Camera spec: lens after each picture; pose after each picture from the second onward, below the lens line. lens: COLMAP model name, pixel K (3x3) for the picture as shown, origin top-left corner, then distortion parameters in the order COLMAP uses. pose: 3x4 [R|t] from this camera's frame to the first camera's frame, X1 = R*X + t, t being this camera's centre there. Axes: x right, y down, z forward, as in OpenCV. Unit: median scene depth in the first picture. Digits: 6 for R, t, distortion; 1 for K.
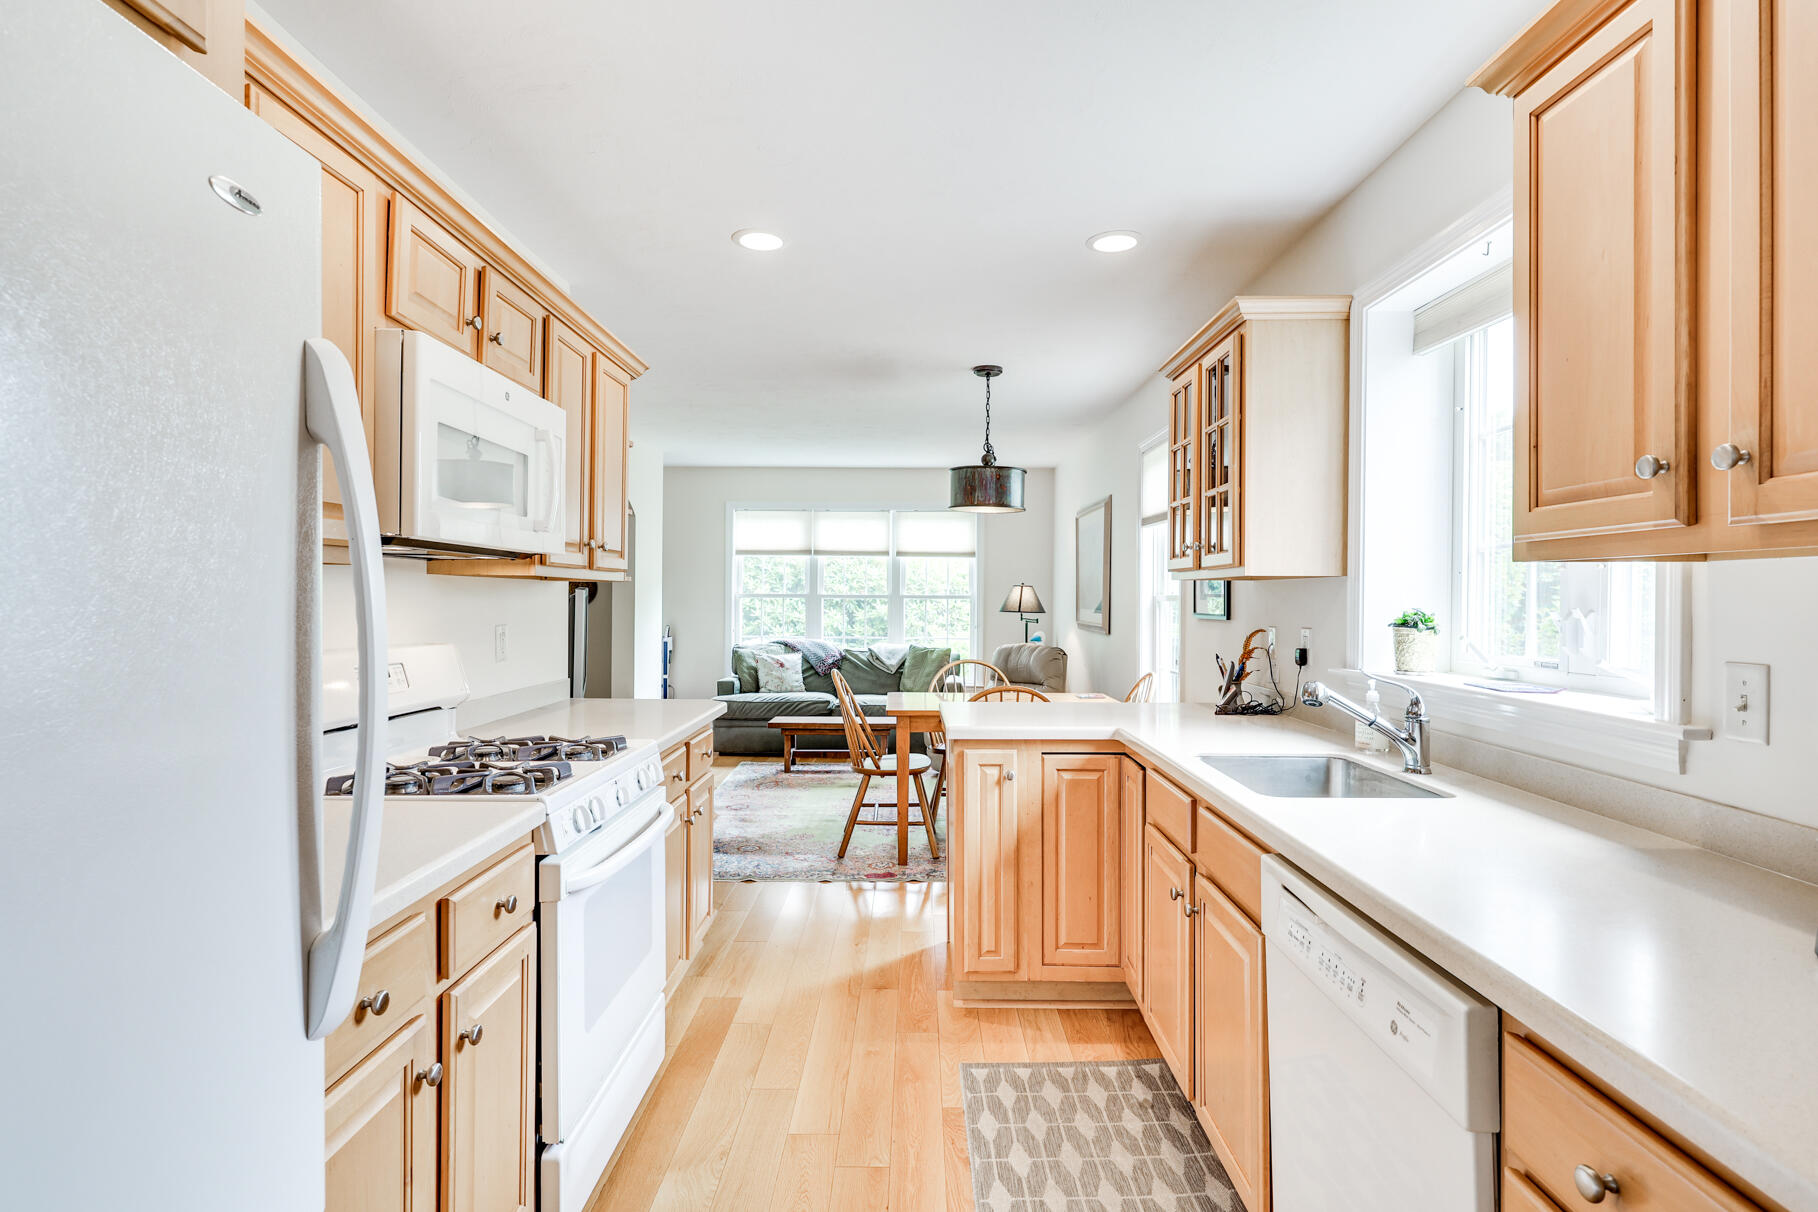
lens RADIAL K [[919.9, 0, 901.9], [0, 919.9, 595.4], [0, 0, 1]] dist [0.004081, 0.000139]
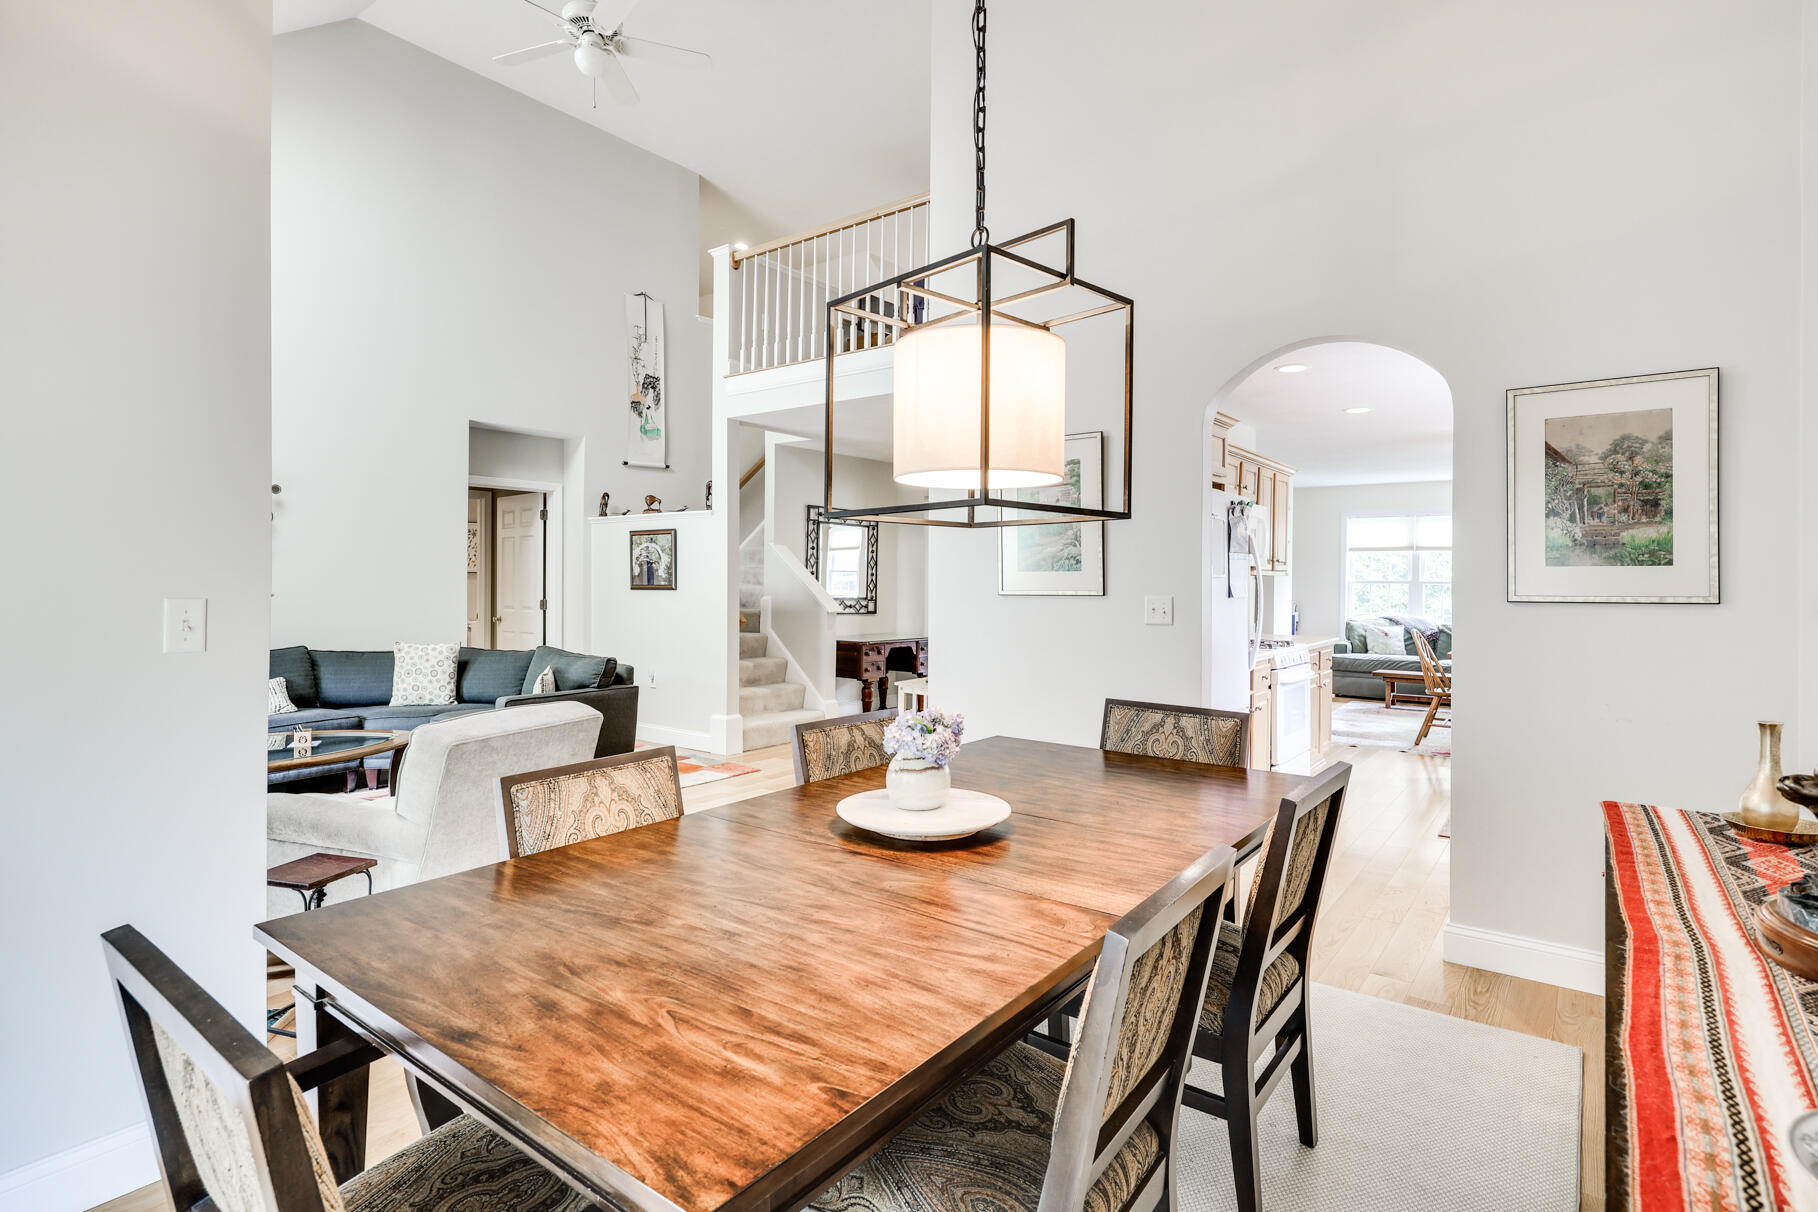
lens RADIAL K [[919.9, 0, 901.9], [0, 919.9, 595.4], [0, 0, 1]] dist [0.004081, 0.000139]
pose [[0.803824, 0.005987, -0.594838, 0.100351], [0.003856, 0.999876, 0.015274, -0.003907], [0.594855, -0.014571, 0.803701, -0.498968]]
